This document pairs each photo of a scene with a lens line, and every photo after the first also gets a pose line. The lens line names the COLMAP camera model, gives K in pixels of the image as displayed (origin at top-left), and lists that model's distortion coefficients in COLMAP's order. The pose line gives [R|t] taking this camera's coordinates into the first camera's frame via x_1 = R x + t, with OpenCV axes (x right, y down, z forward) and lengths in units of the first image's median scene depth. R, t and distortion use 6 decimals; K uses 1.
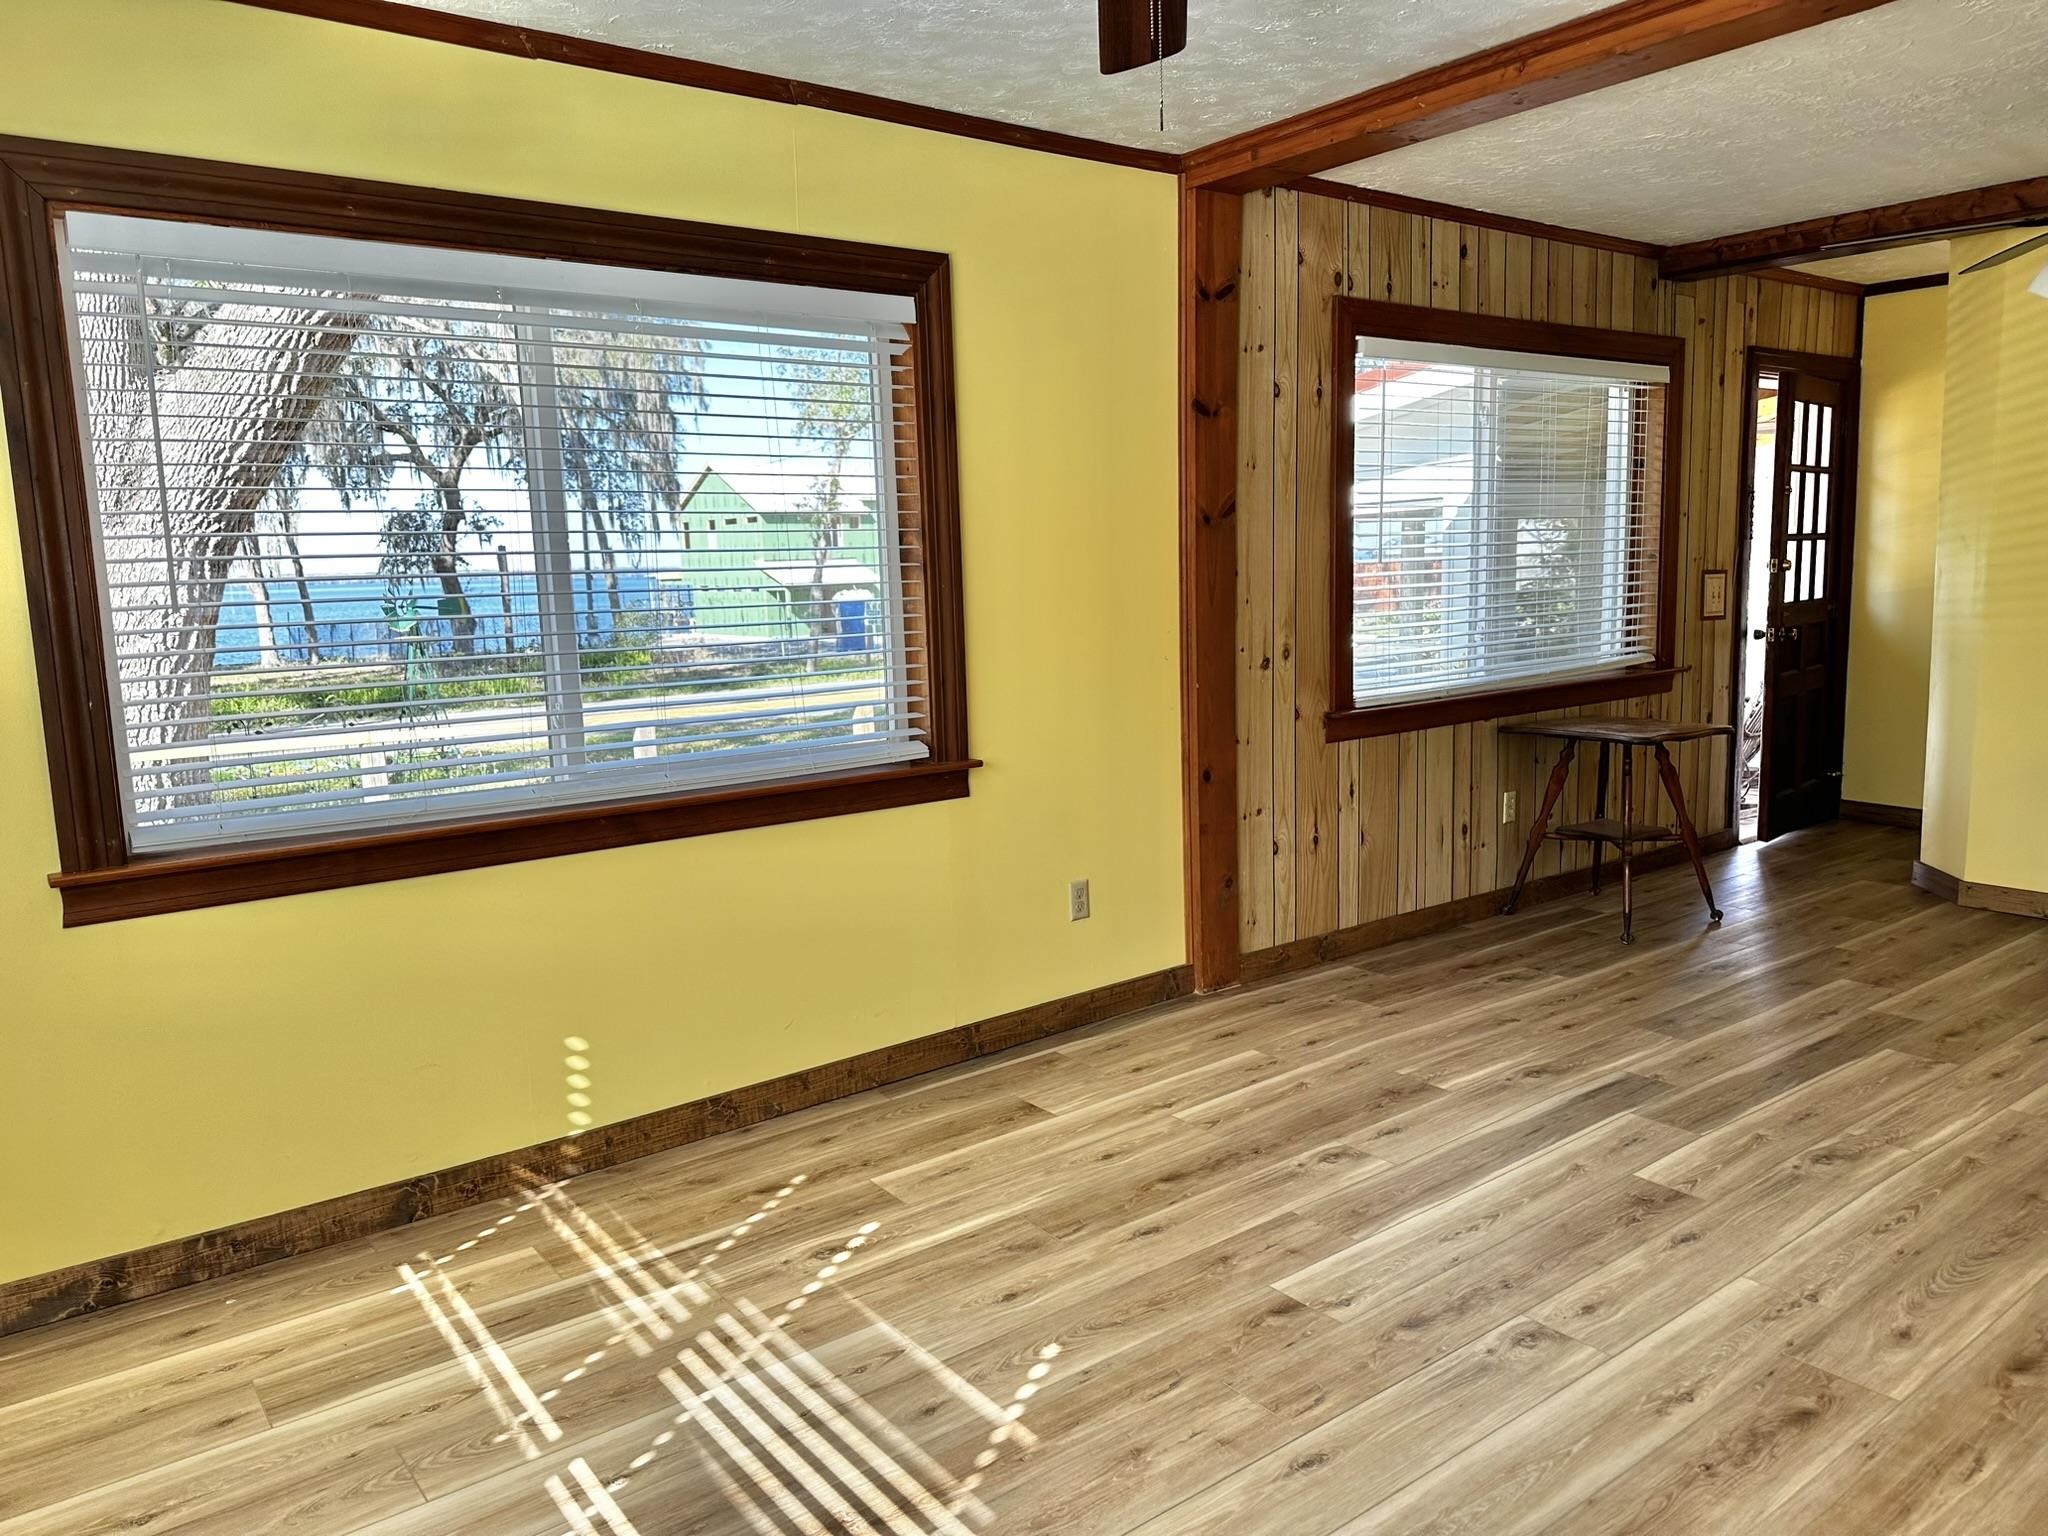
lens RADIAL K [[1443.4, 0, 1024.0], [0, 1443.4, 768.0], [0, 0, 1]] dist [0.072744, -0.090191]
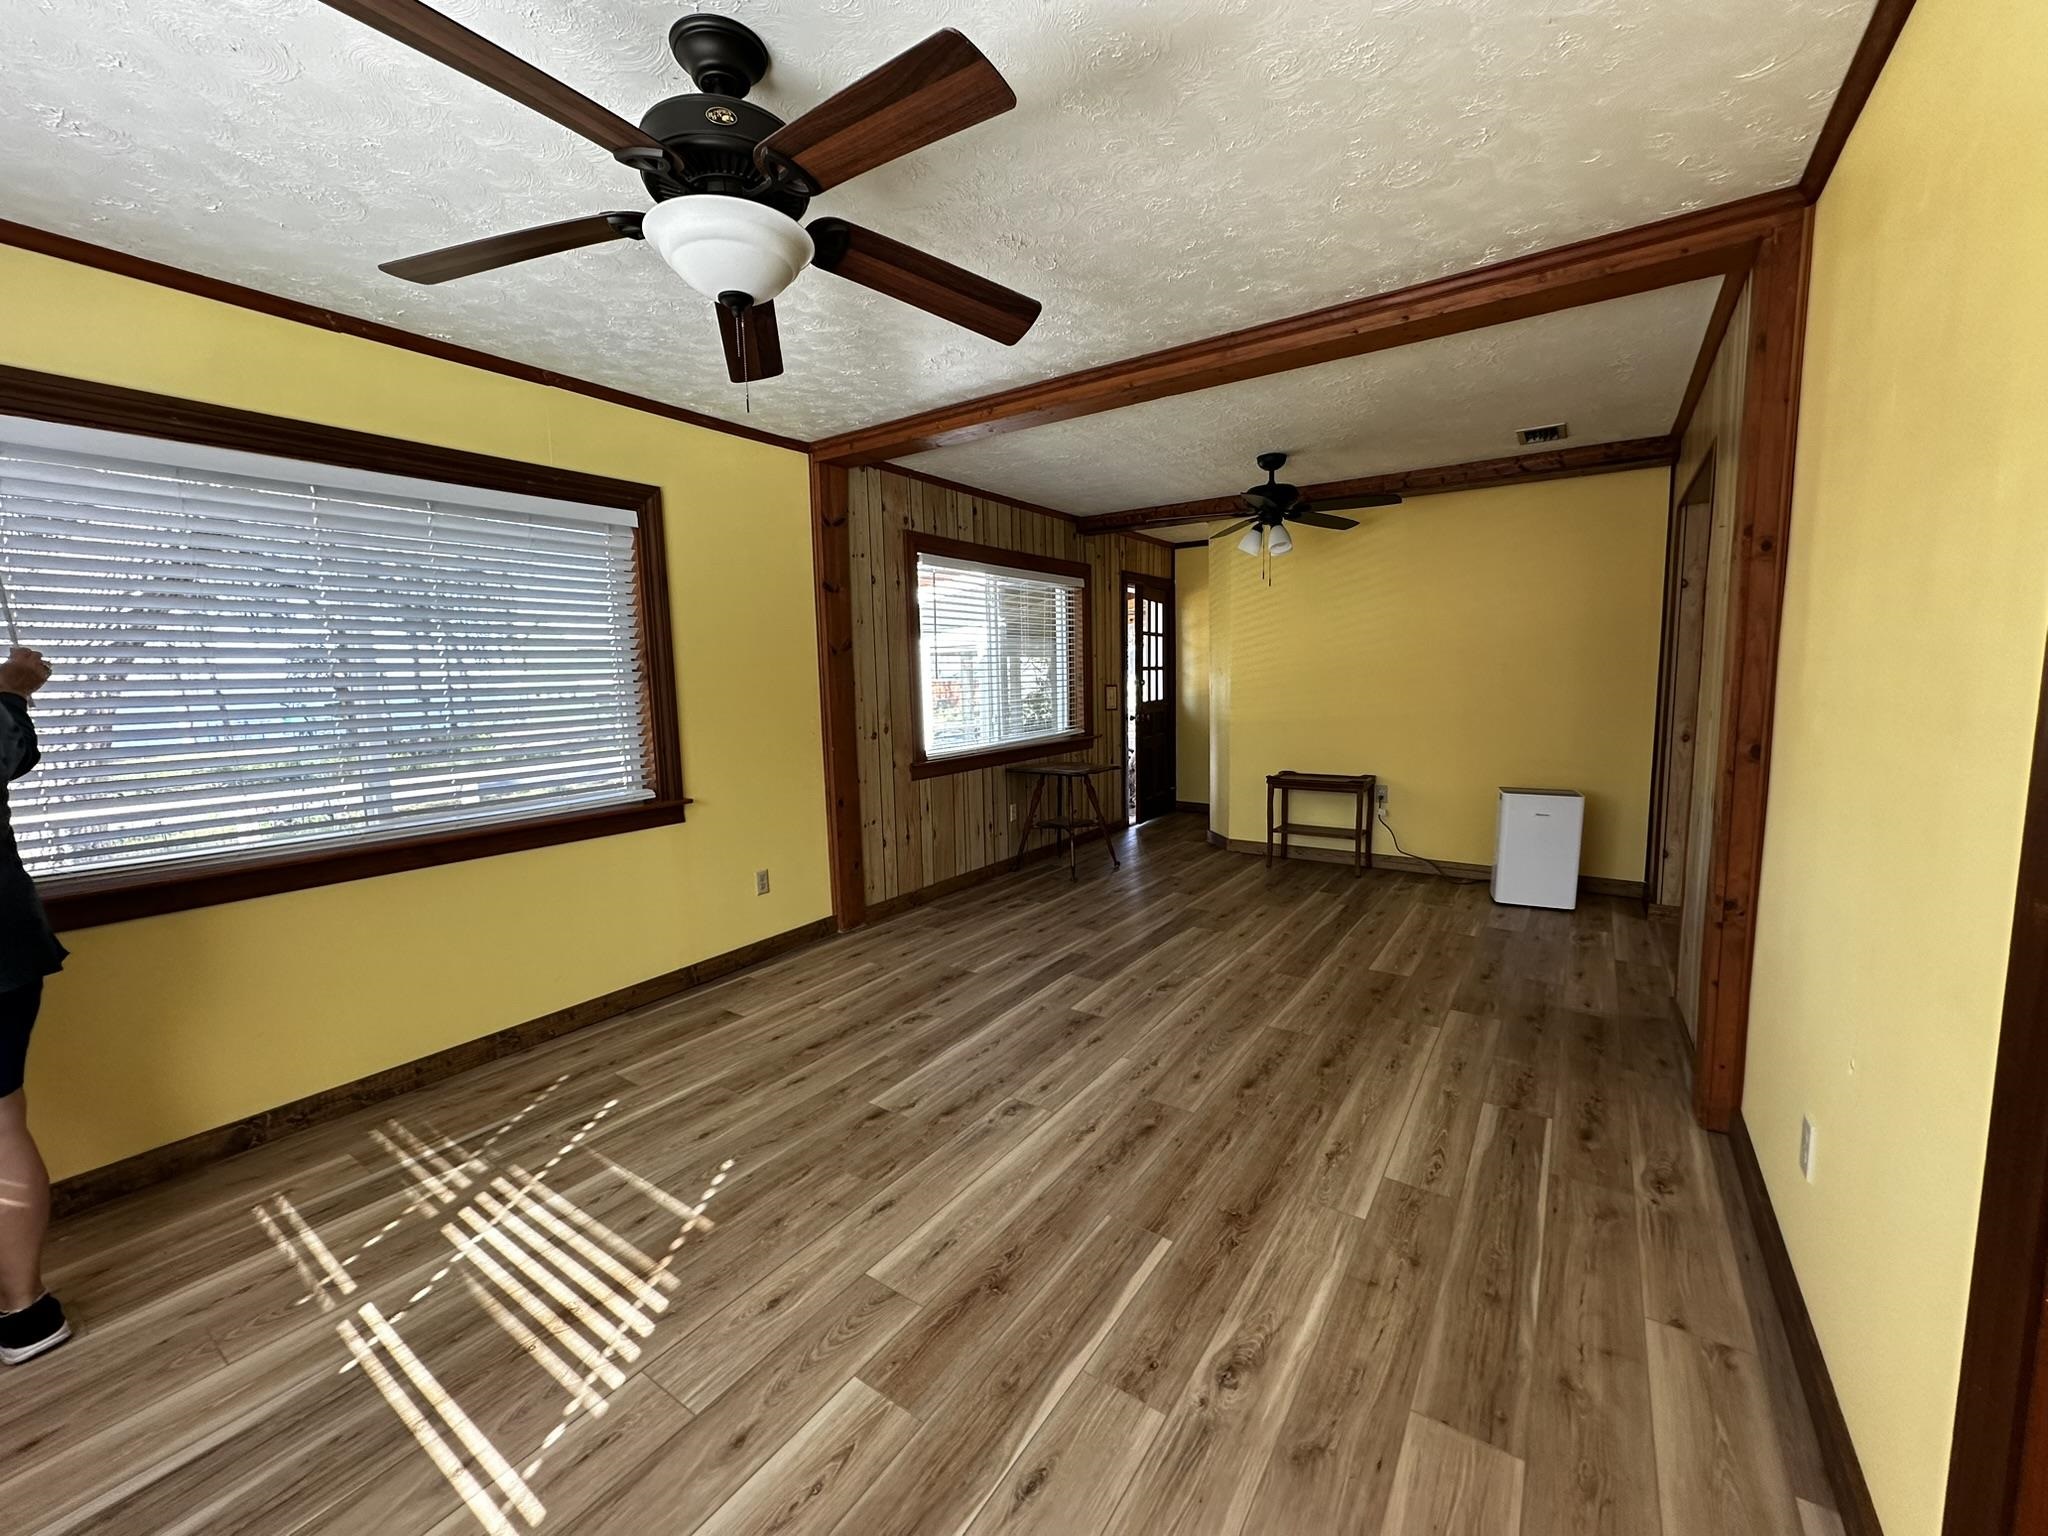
lens RADIAL K [[818.4, 0, 1026.8], [0, 818.4, 771.3], [0, 0, 1]] dist [-0.003113, 0.002980]
pose [[0.949612, -0.030097, 0.311979, 0.041207], [0.039694, 0.998913, -0.024456, 0.001210], [-0.310903, 0.035607, 0.949774, 0.018987]]
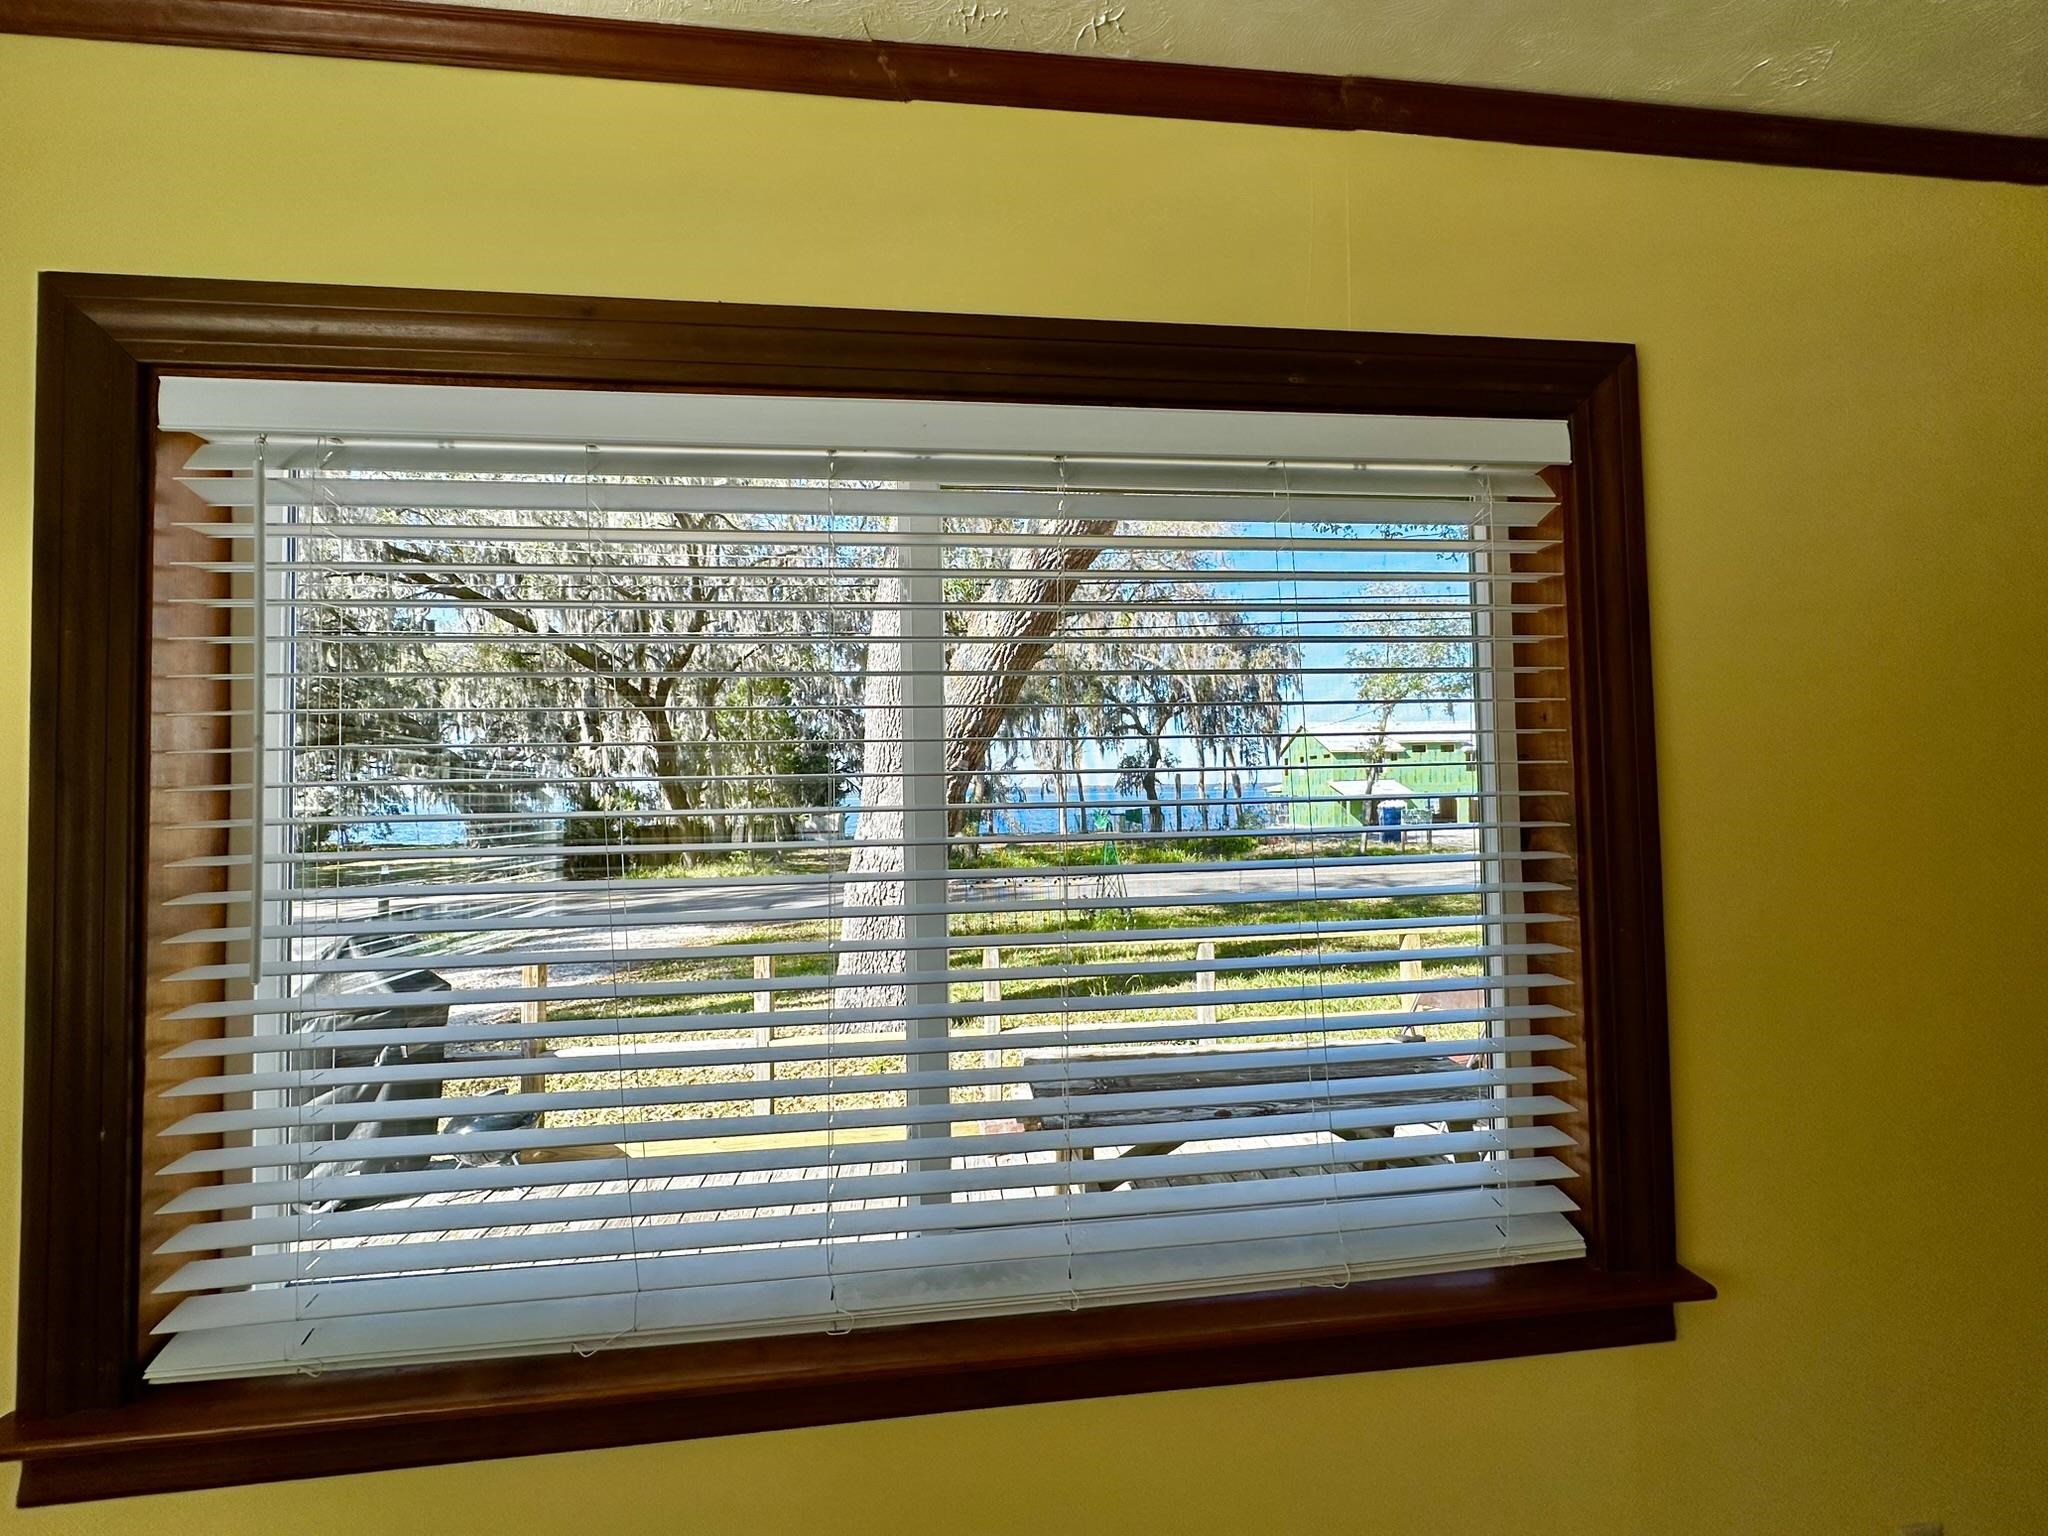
lens RADIAL K [[818.4, 0, 1026.8], [0, 818.4, 771.3], [0, 0, 1]] dist [-0.003113, 0.002980]
pose [[0.859392, -0.000391, -0.511316, -0.087757], [-0.076980, 0.988503, -0.130141, -0.125343], [0.505488, 0.151203, 0.849482, 0.610979]]
